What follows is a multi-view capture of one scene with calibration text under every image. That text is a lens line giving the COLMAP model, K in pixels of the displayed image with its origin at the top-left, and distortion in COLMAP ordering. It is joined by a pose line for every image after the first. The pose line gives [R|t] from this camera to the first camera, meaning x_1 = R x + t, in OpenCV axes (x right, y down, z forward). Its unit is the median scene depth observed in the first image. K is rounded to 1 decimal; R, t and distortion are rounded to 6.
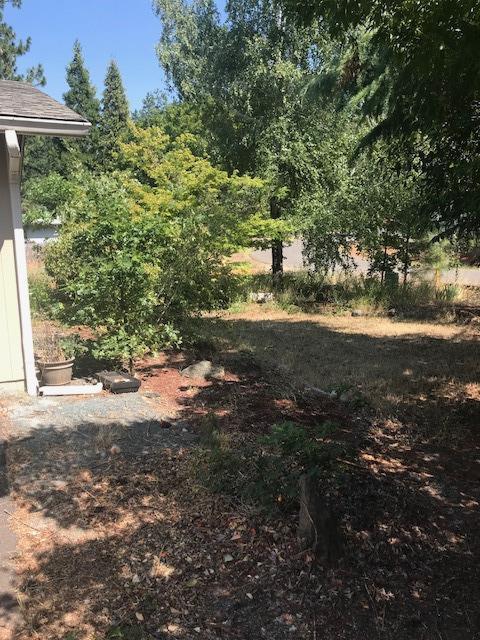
lens RADIAL K [[525.0, 0, 241.2], [0, 525.0, 321.1], [0, 0, 1]] dist [0.046678, -0.043586]
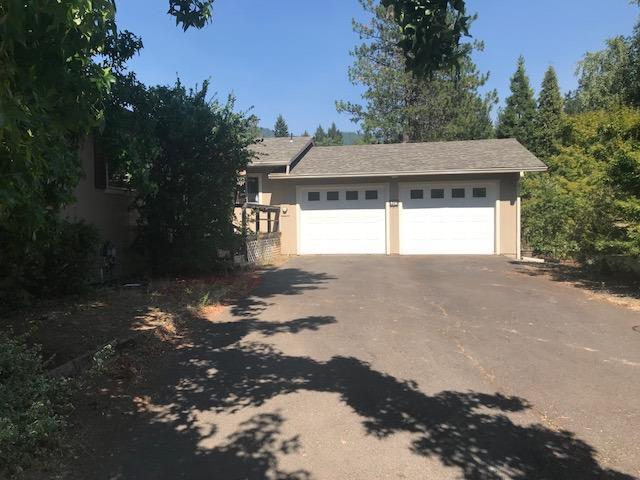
lens RADIAL K [[525.0, 0, 319.1], [0, 525.0, 242.6], [0, 0, 1]] dist [0.046678, -0.043586]
pose [[0.811597, 0.032140, -0.583333, 0.046936], [-0.092238, 0.993012, -0.073620, 0.043686], [0.576891, 0.113555, 0.808890, -0.233287]]
